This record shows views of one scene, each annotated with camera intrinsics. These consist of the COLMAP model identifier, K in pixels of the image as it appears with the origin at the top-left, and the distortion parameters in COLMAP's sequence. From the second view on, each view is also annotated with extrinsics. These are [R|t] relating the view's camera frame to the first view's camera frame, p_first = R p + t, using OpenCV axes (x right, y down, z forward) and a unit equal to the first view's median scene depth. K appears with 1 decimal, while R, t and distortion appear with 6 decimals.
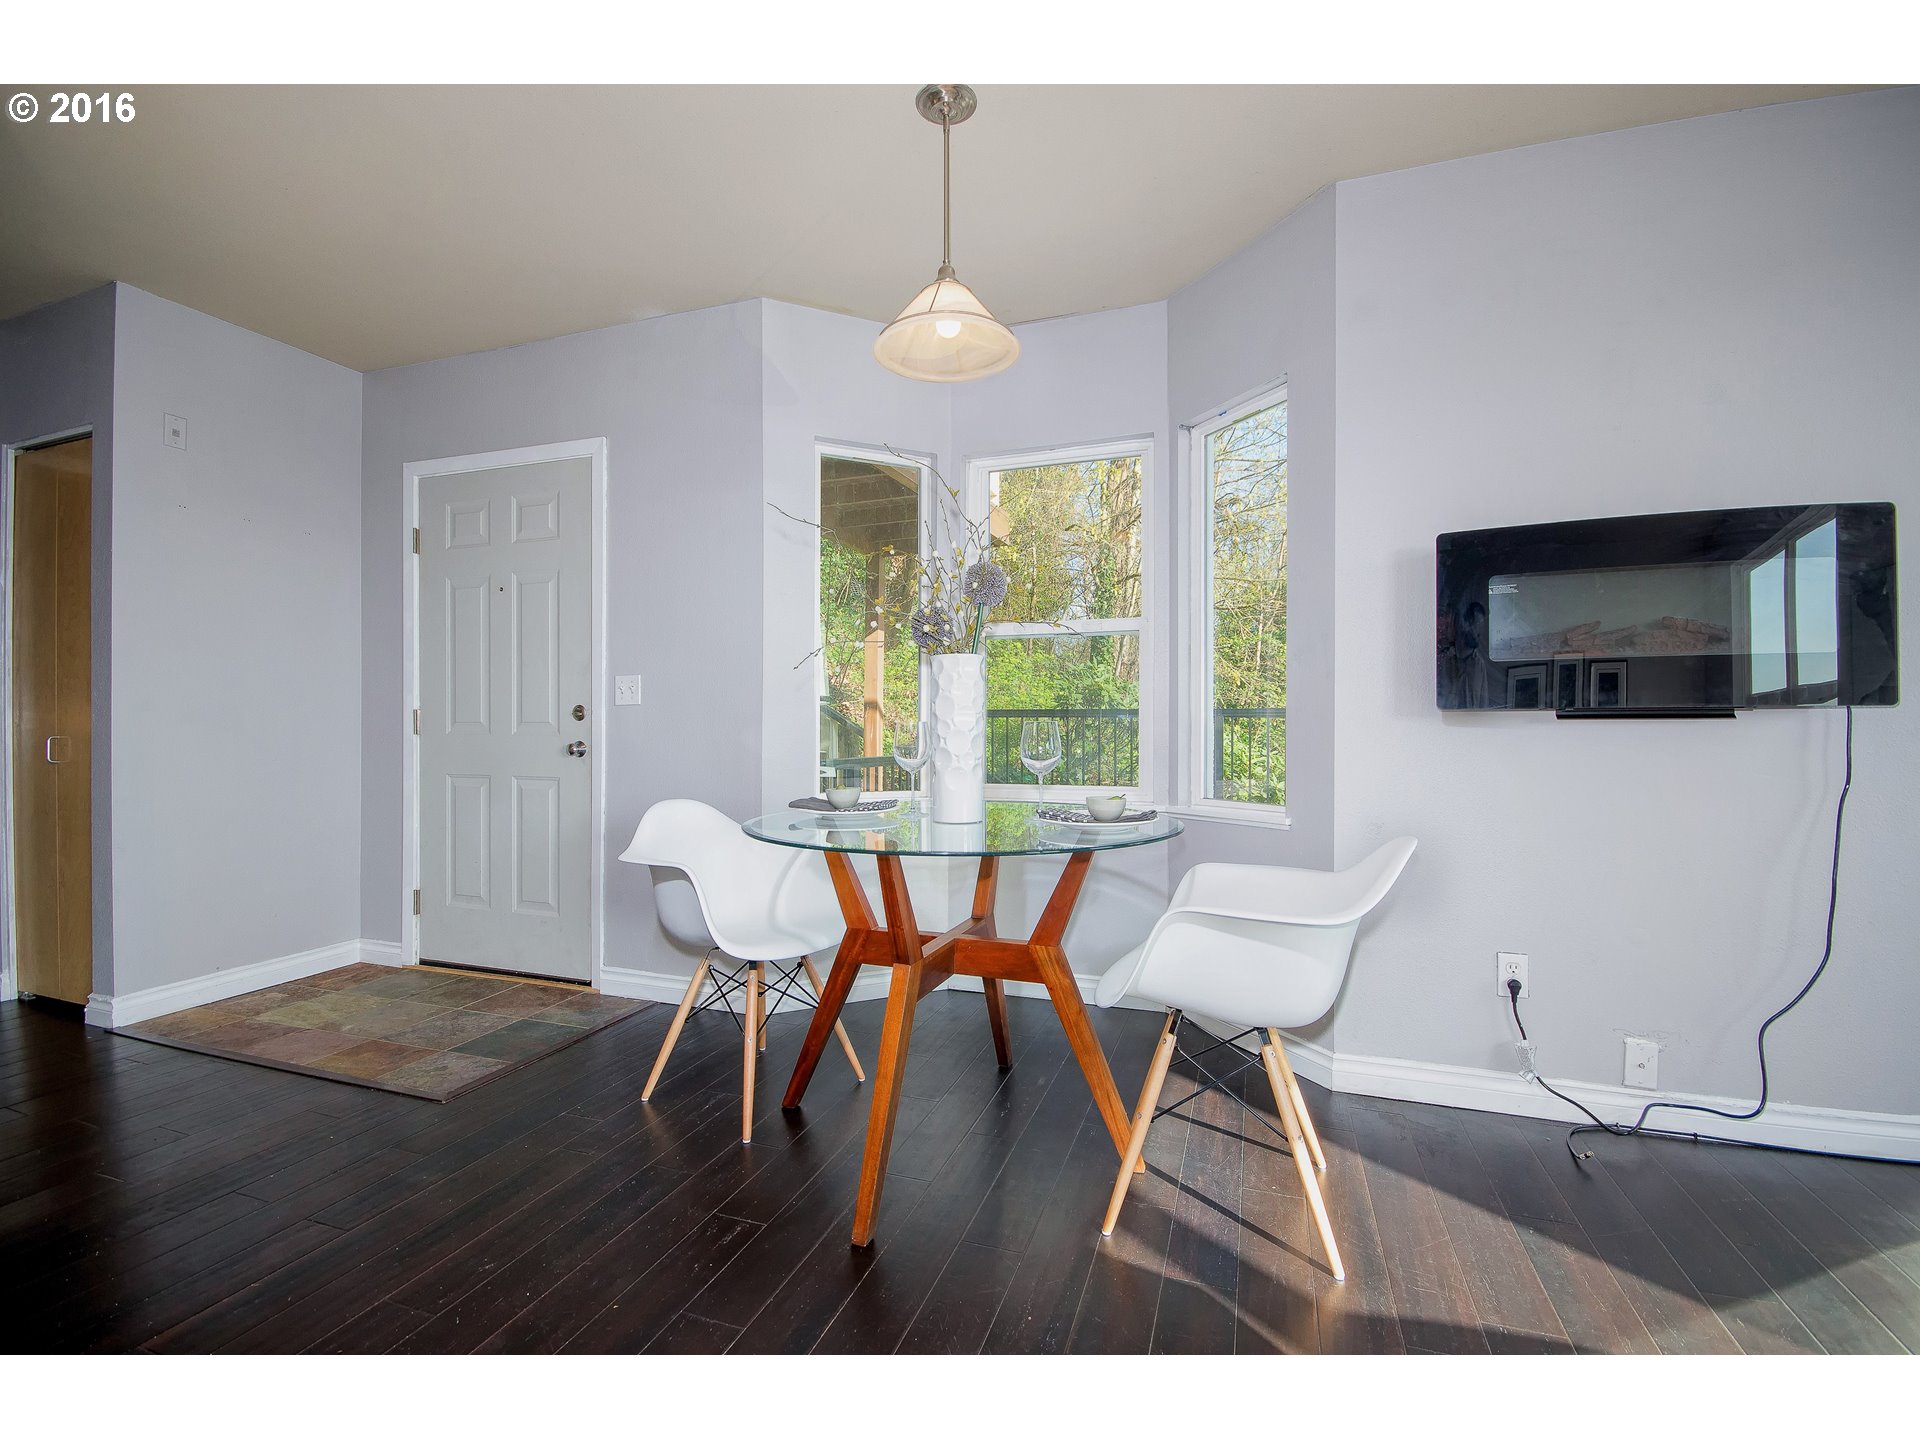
lens RADIAL K [[808.3, 0, 963.3], [0, 808.3, 740.9], [0, 0, 1]] dist [-0.000875, -0.000042]
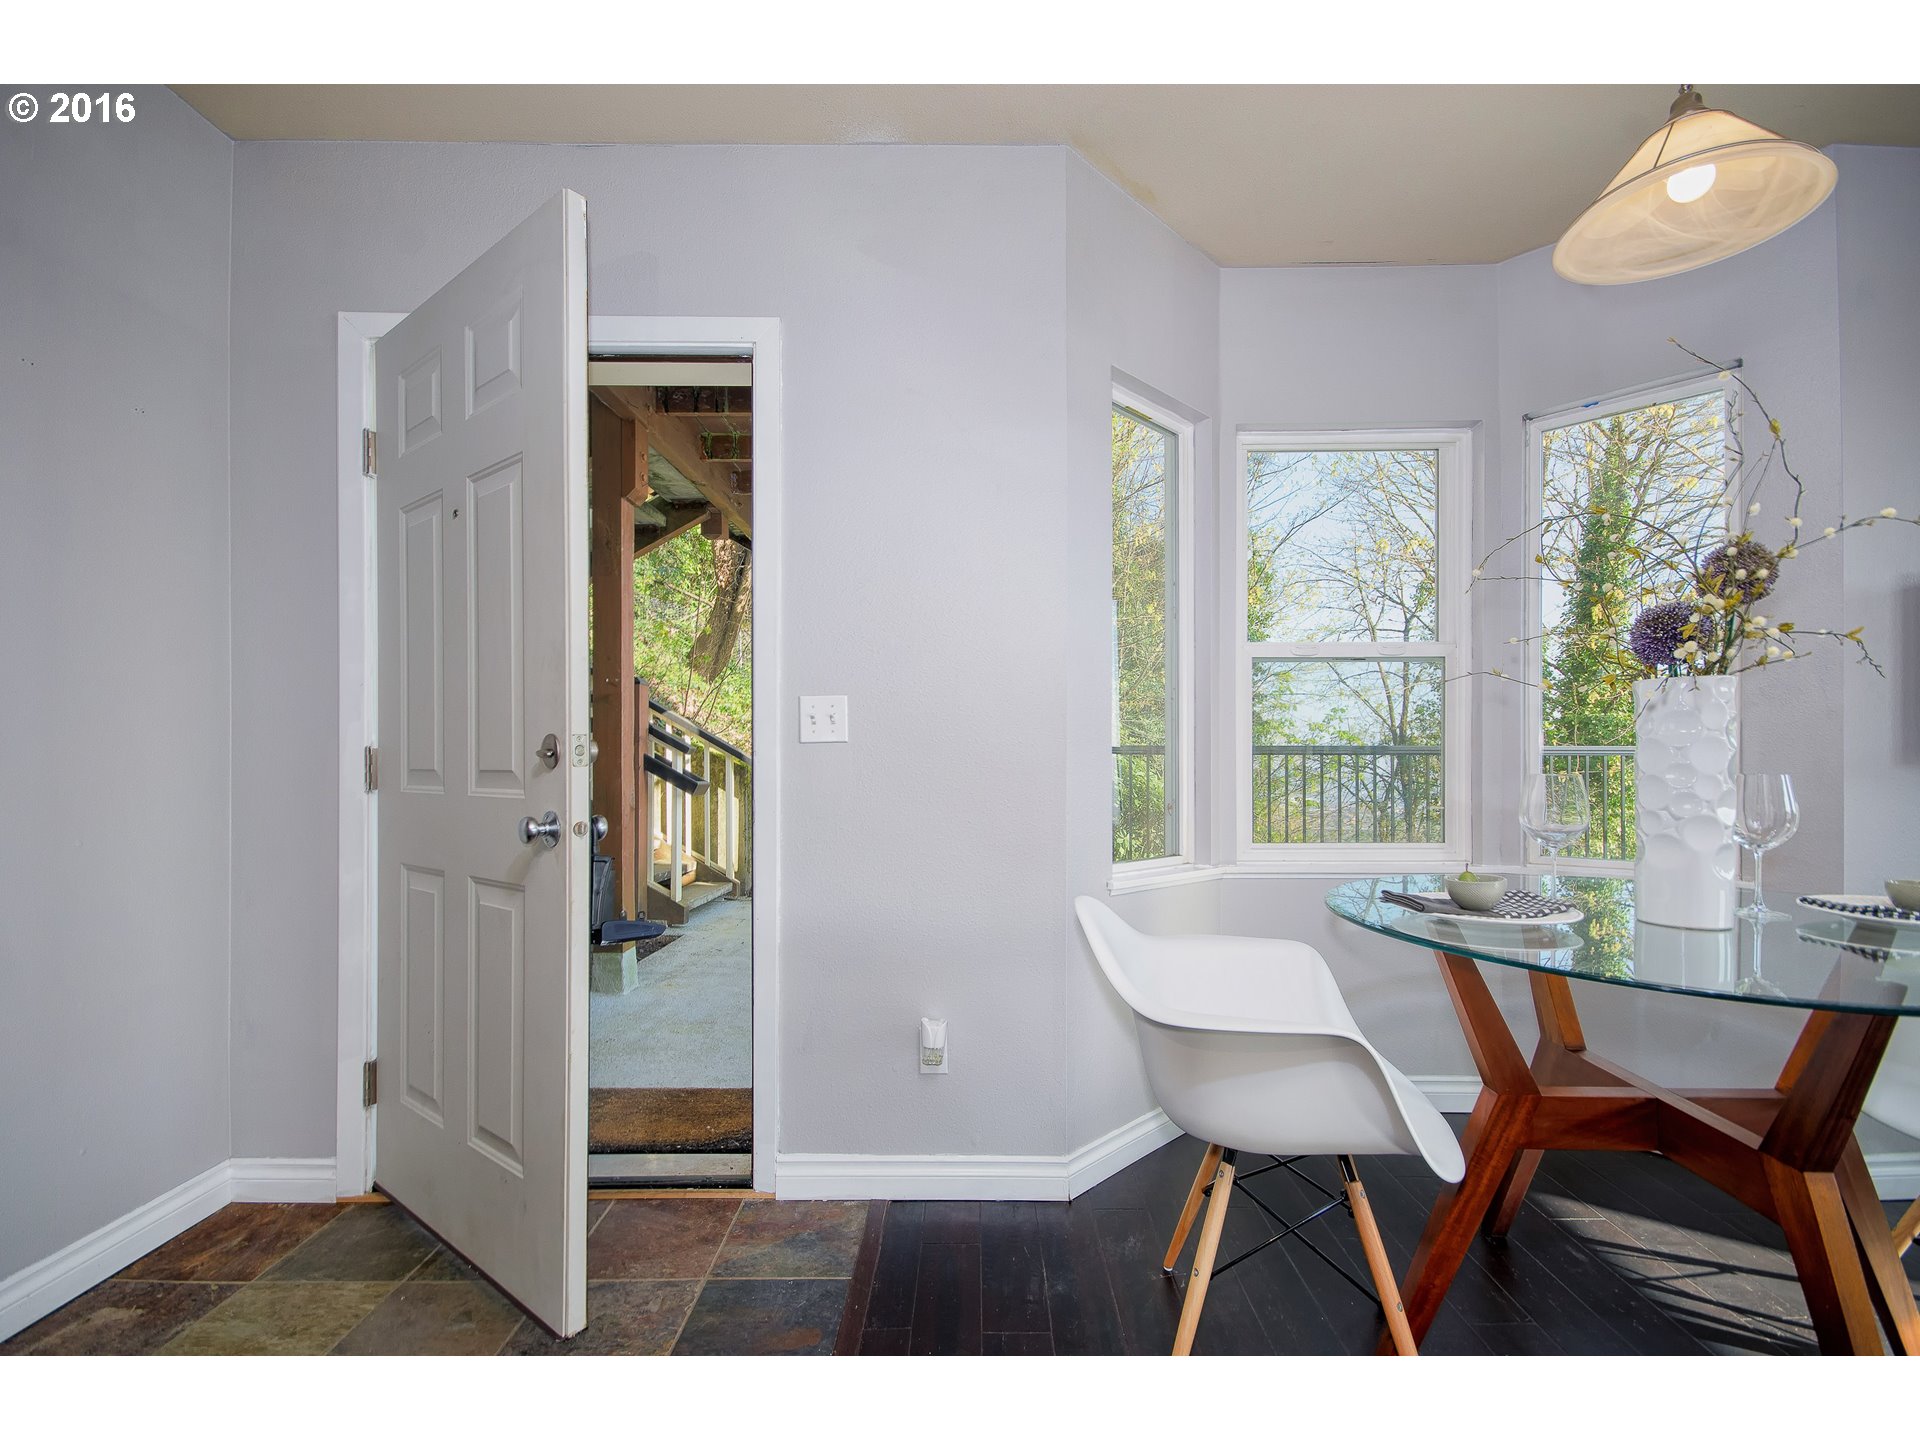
lens RADIAL K [[820.4, 0, 959.4], [0, 820.4, 767.8], [0, 0, 1]] dist [-0.000271, -0.000449]
pose [[0.946518, -0.012349, 0.322415, -0.493049], [0.012640, 0.999919, 0.001190, -0.021066], [-0.322404, 0.002949, 0.946598, 0.333388]]
